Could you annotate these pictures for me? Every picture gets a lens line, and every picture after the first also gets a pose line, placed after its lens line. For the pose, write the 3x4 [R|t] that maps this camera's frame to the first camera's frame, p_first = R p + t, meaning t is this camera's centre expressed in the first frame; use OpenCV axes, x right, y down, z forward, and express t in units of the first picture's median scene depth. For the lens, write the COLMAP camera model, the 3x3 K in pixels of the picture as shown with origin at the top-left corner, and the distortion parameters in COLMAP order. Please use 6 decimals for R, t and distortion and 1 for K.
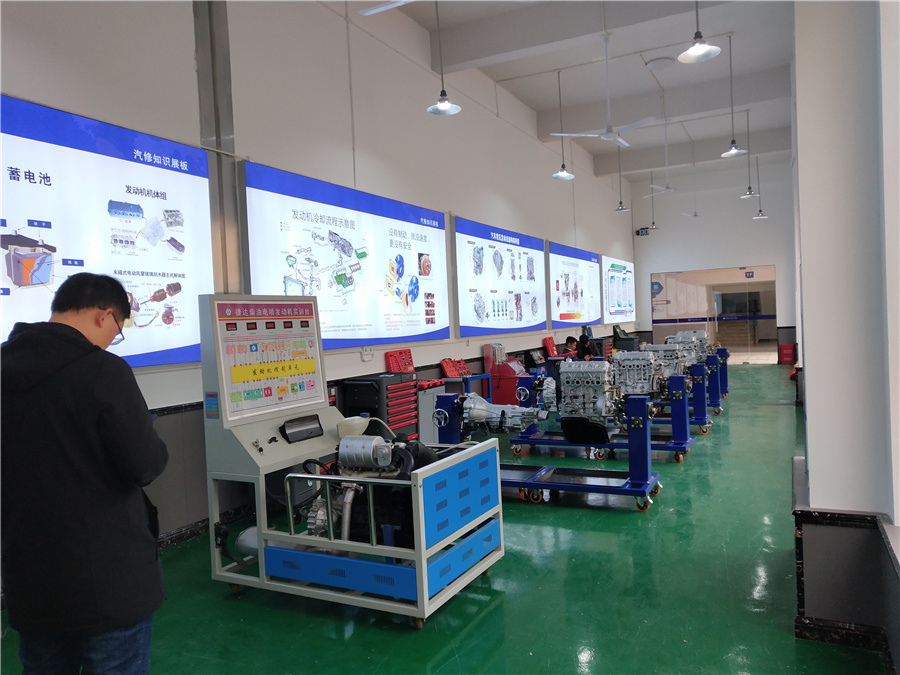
lens RADIAL K [[696.4, 0, 450.5], [0, 696.4, 340.0], [0, 0, 1]] dist [0.013137, -0.000149]
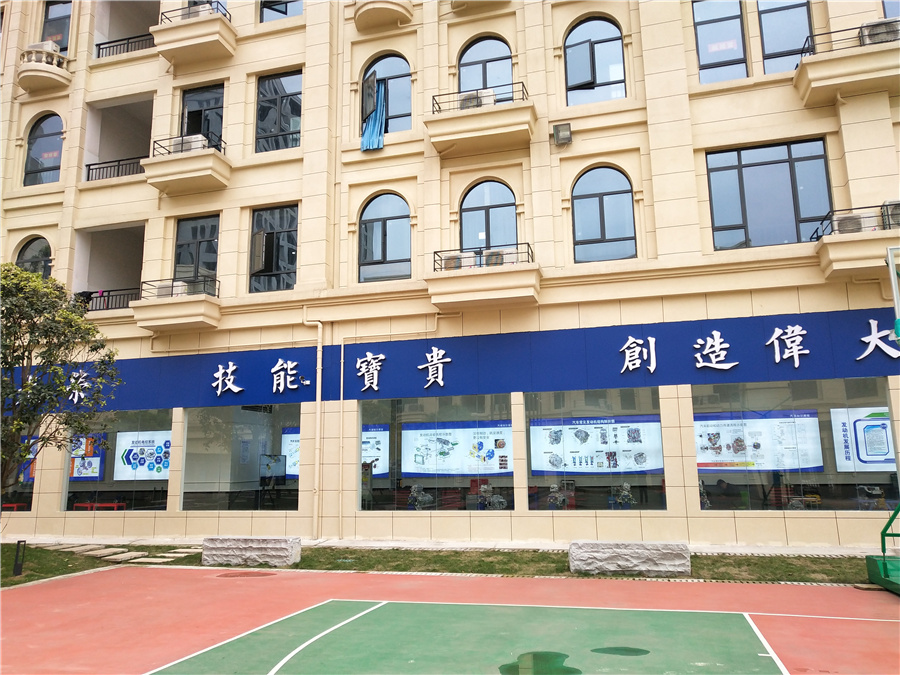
lens RADIAL K [[696.4, 0, 450.6], [0, 696.4, 336.6], [0, 0, 1]] dist [0.013137, -0.000149]
pose [[0.191243, -0.153360, -0.969488, 1.763016], [-0.020250, 0.986892, -0.160107, -0.064491], [0.981334, 0.050251, 0.185630, 0.278643]]
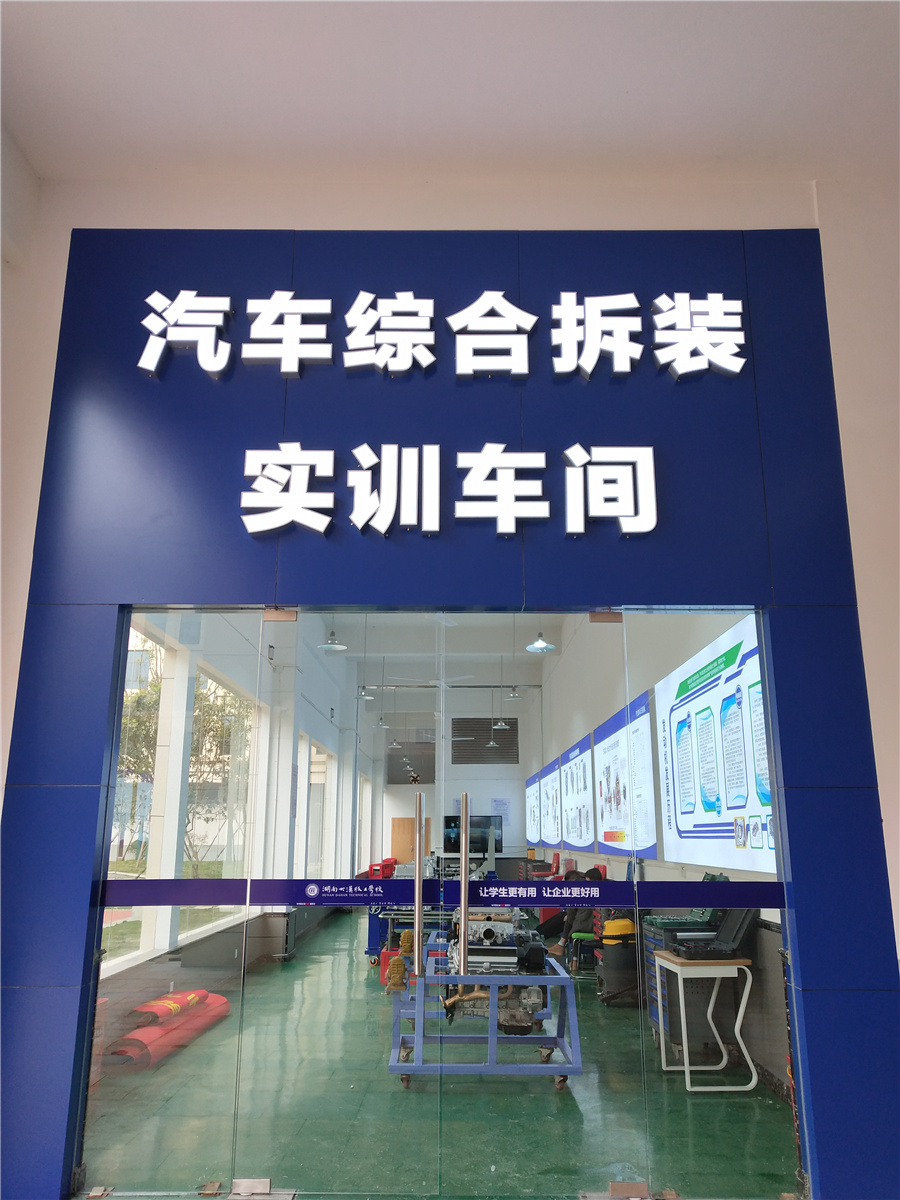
lens RADIAL K [[928.5, 0, 452.2], [0, 928.5, 594.7], [0, 0, 1]] dist [0.013137, -0.000149]
pose [[-0.895054, -0.076383, -0.439368, 0.828199], [0.019334, 0.977650, -0.209347, -0.090605], [0.445539, -0.195871, -0.873573, 2.094065]]
